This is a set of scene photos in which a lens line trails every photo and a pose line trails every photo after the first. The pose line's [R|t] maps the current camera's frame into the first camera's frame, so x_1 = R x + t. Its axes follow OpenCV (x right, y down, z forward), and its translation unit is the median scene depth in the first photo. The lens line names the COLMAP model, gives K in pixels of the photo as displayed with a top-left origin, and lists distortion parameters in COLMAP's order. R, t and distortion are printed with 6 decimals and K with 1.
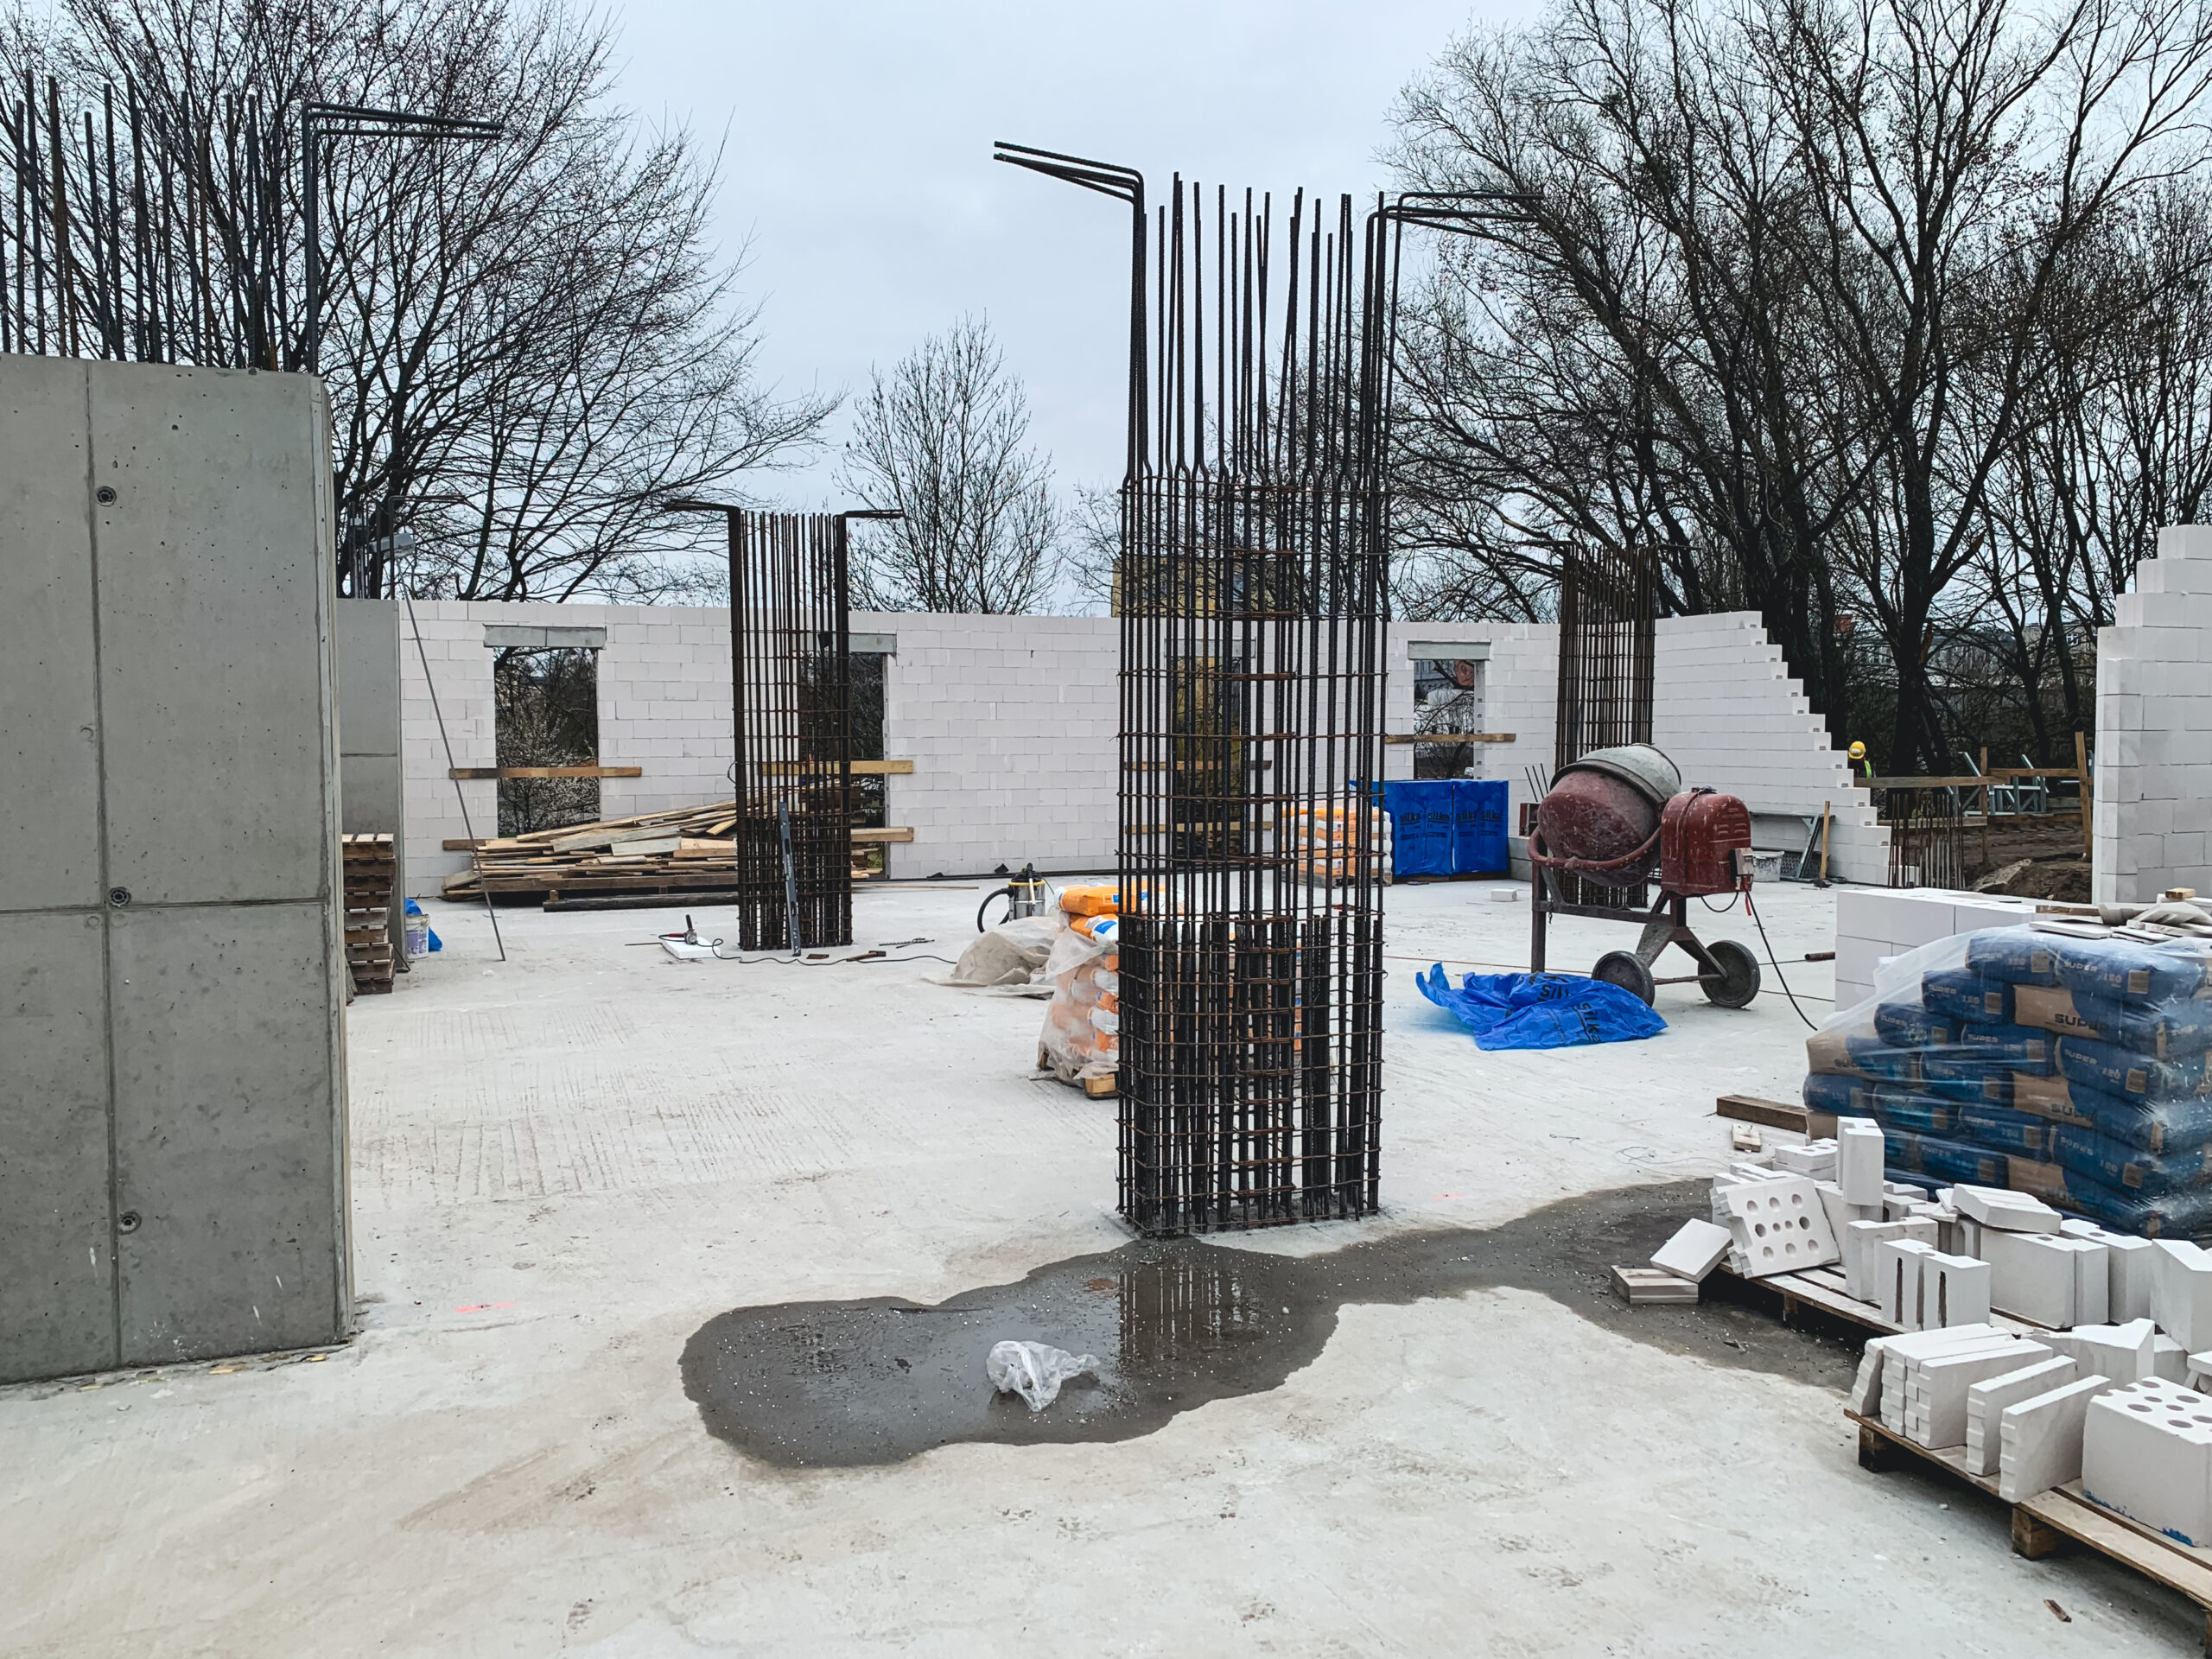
lens RADIAL K [[1732.5, 0, 1127.8], [0, 1732.5, 874.9], [0, 0, 1]] dist [0.026337, -0.032814]
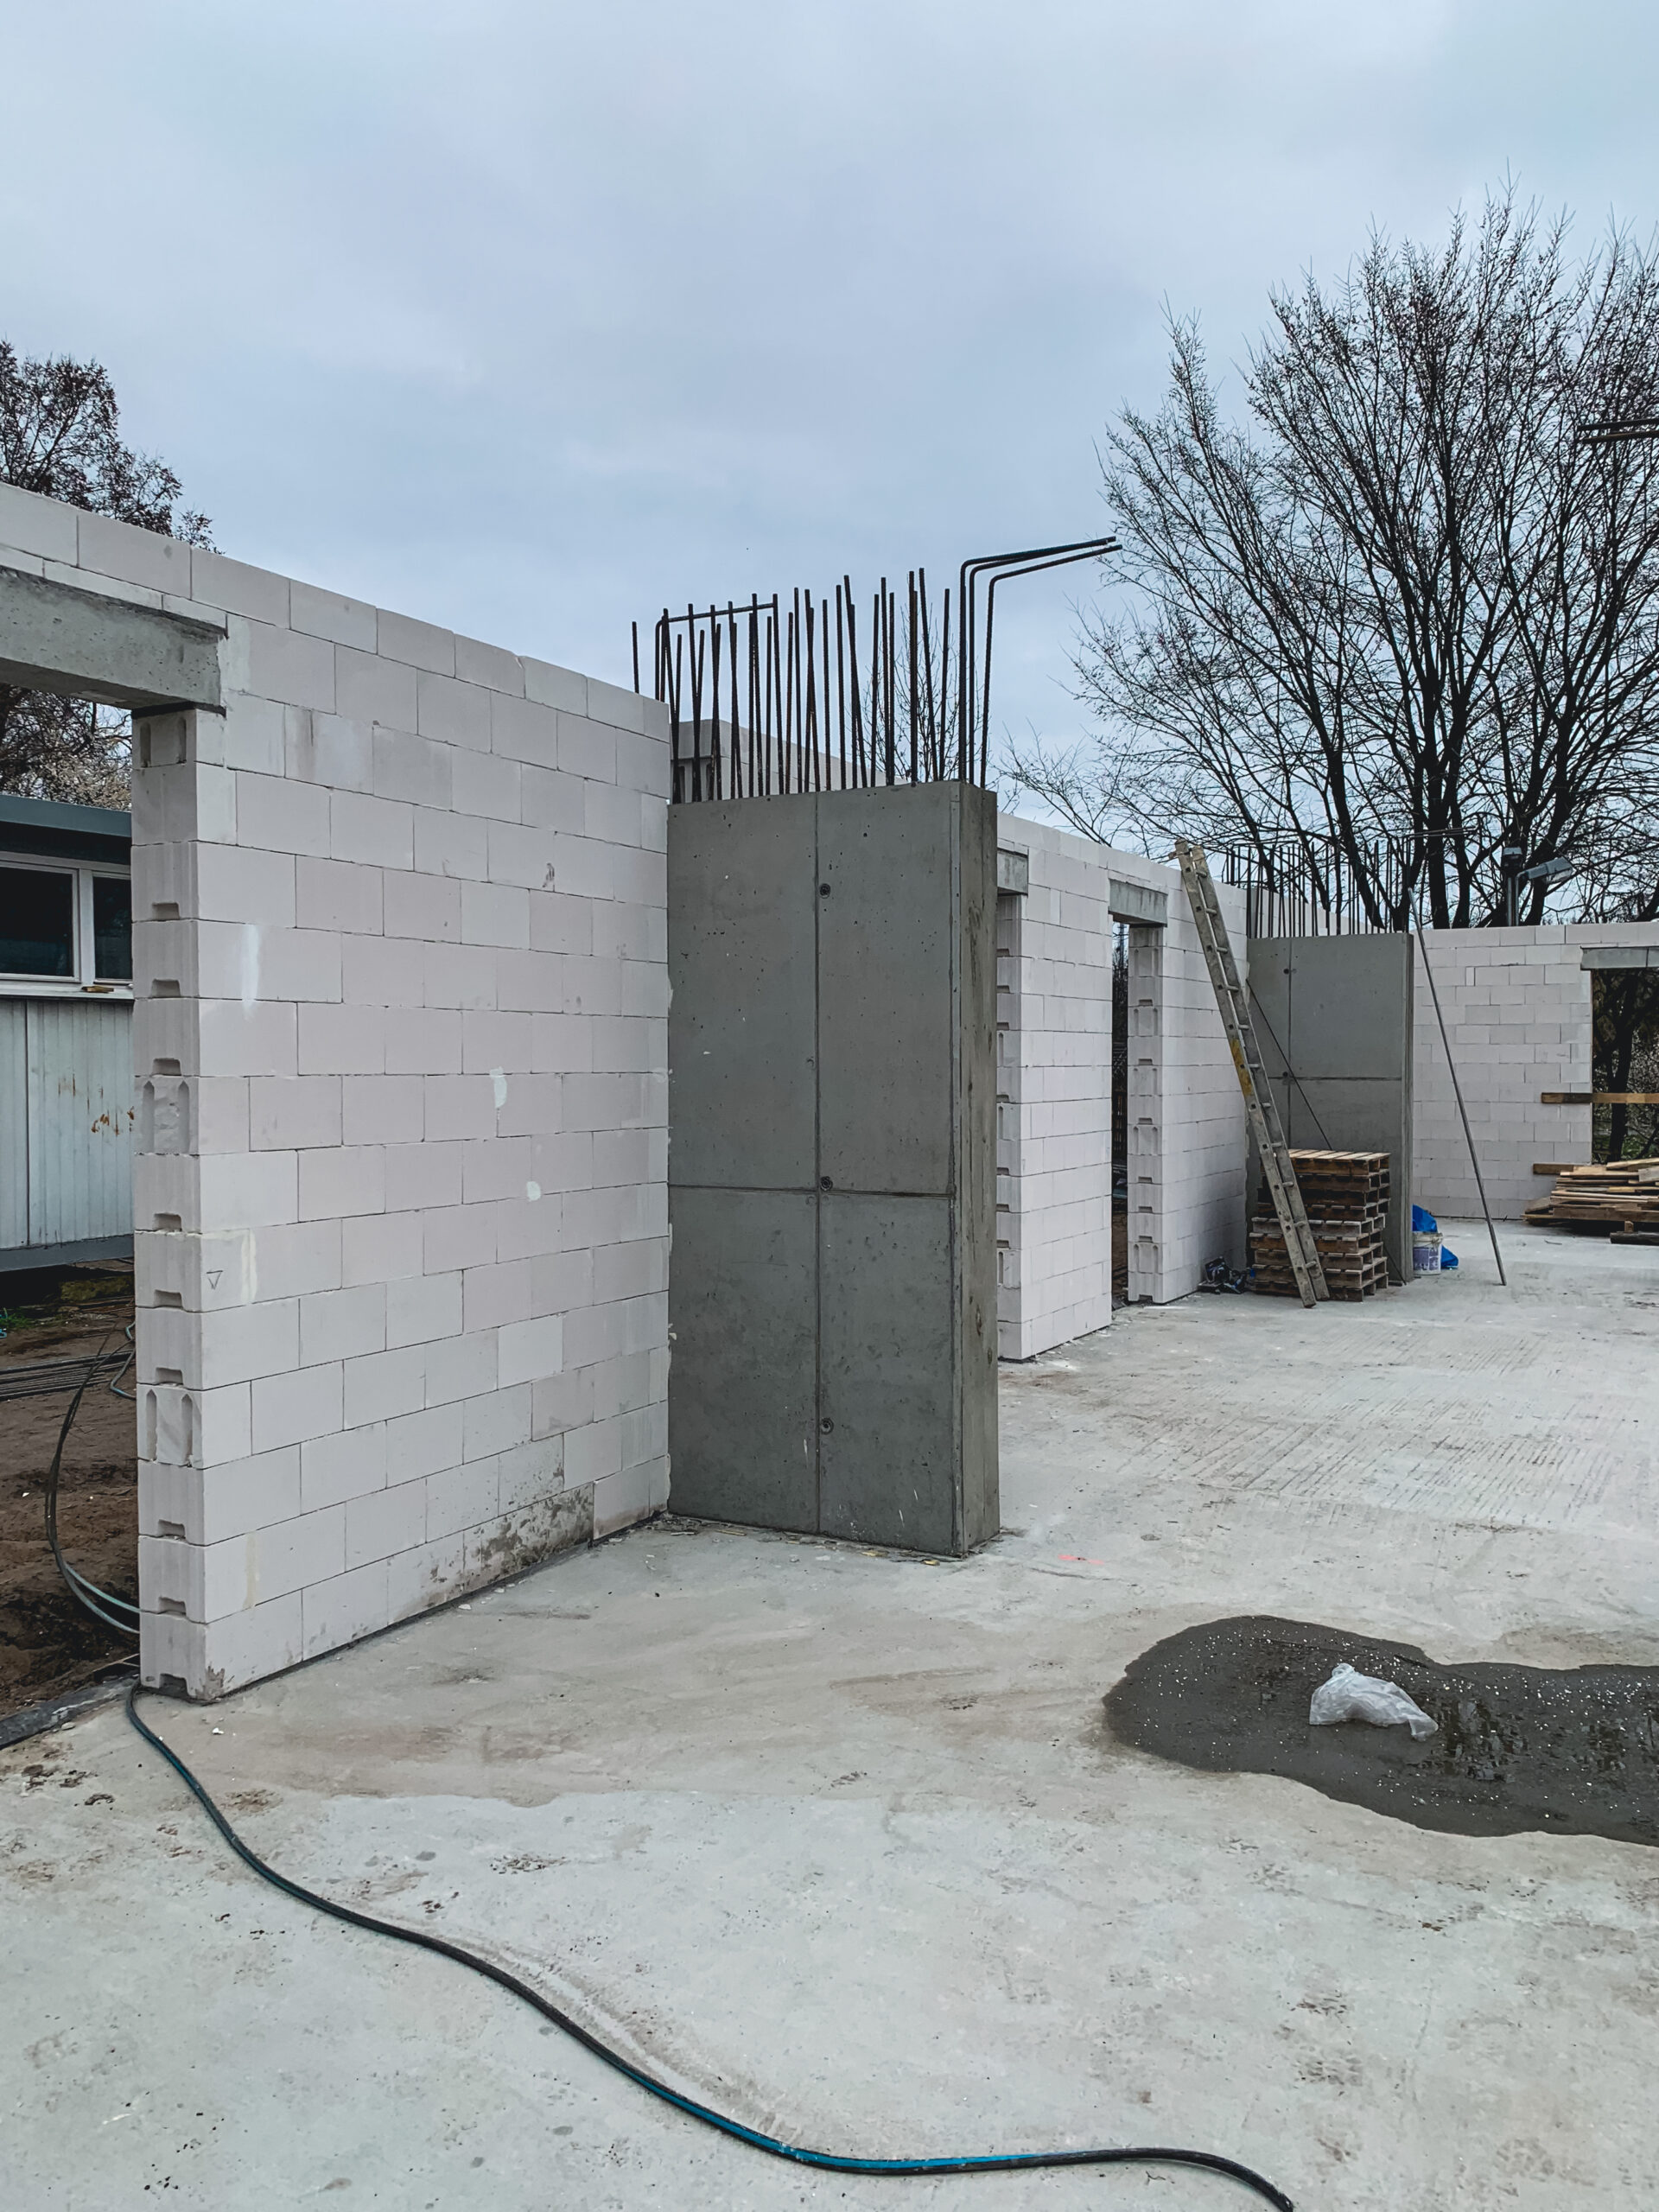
lens RADIAL K [[1732.5, 0, 811.1], [0, 1732.5, 1106.1], [0, 0, 1]] dist [0.026337, -0.032814]
pose [[0.659069, 0.029981, -0.751485, 0.415257], [-0.068742, 0.997424, -0.020495, -0.018358], [0.748934, 0.065166, 0.659432, 0.094938]]
